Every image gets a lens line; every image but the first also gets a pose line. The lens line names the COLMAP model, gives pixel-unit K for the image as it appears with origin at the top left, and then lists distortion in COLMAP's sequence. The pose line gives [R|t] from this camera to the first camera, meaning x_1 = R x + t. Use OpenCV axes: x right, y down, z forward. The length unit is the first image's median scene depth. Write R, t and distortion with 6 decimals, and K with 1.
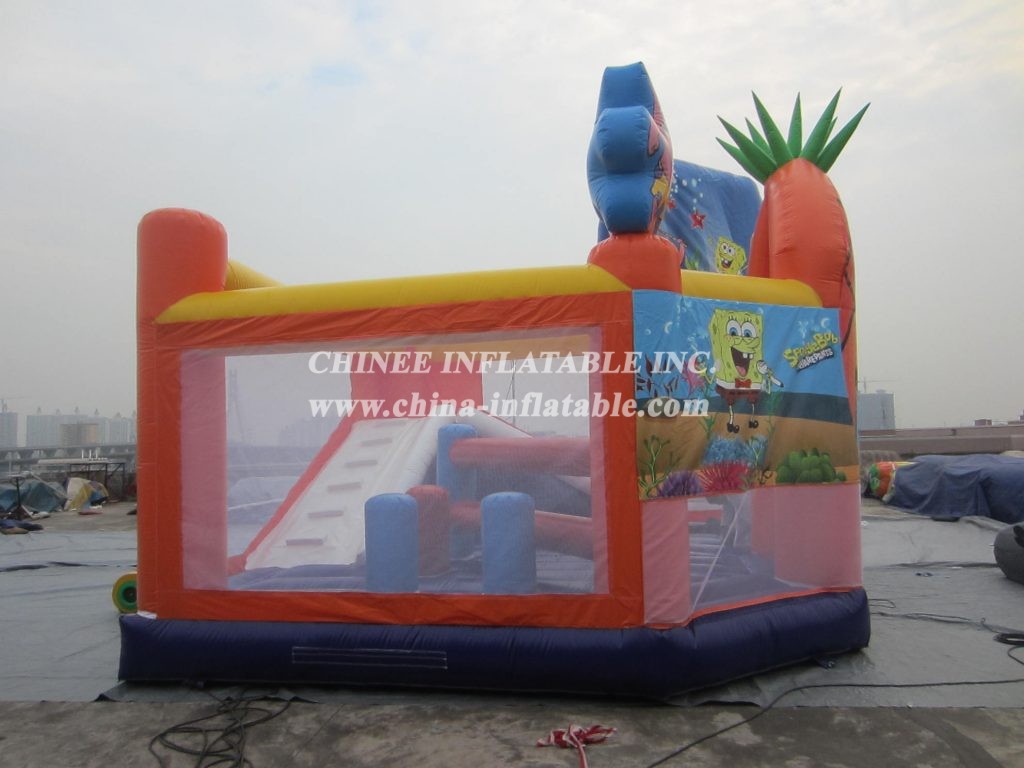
lens RADIAL K [[717.6, 0, 504.0], [0, 717.6, 383.8], [0, 0, 1]] dist [-0.023467, 0.005351]
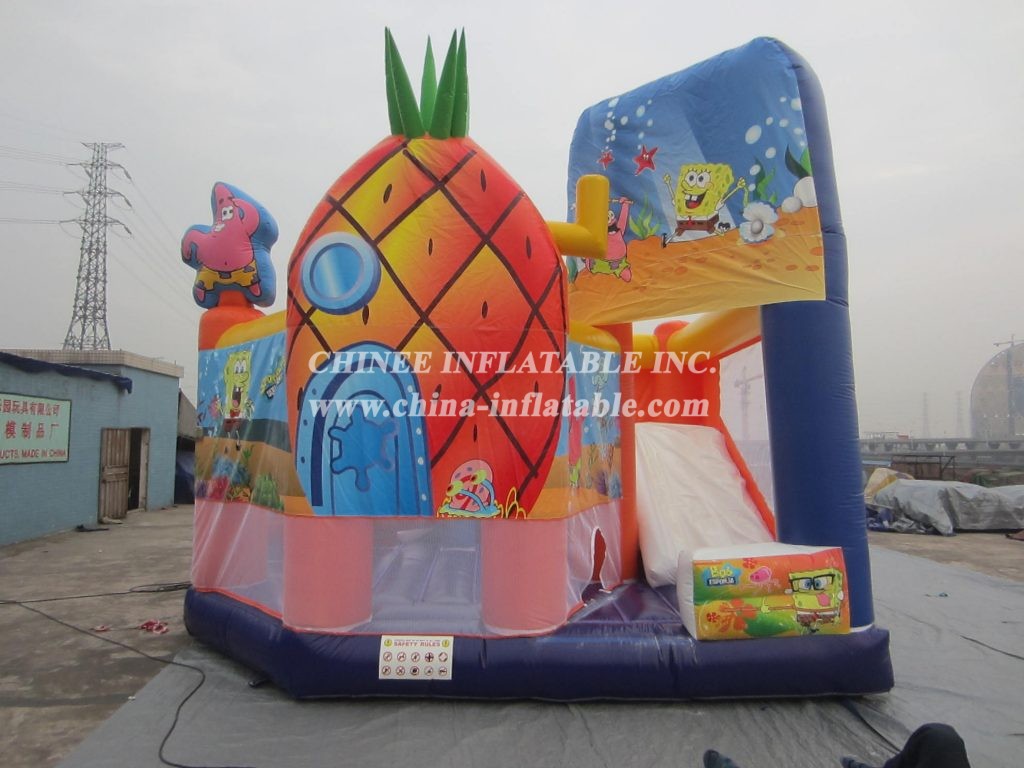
lens RADIAL K [[717.6, 0, 510.6], [0, 717.6, 383.3], [0, 0, 1]] dist [-0.023467, 0.005351]
pose [[0.233703, -0.049084, -0.971068, 1.596522], [0.070339, 0.996962, -0.033465, 0.021748], [0.969760, -0.060483, 0.236446, 1.162233]]
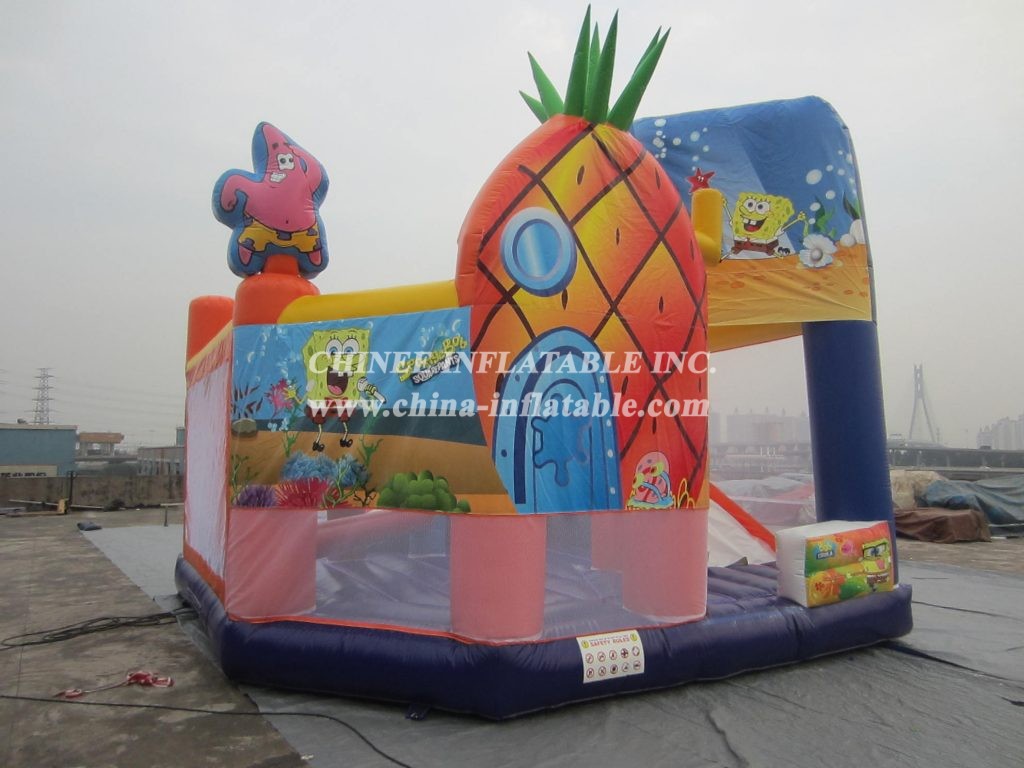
lens RADIAL K [[717.6, 0, 510.1], [0, 717.6, 385.8], [0, 0, 1]] dist [-0.023467, 0.005351]
pose [[0.647091, -0.044949, -0.761087, 1.249689], [0.048300, 0.998672, -0.017915, 0.006308], [0.760882, -0.025168, 0.648402, 0.535028]]
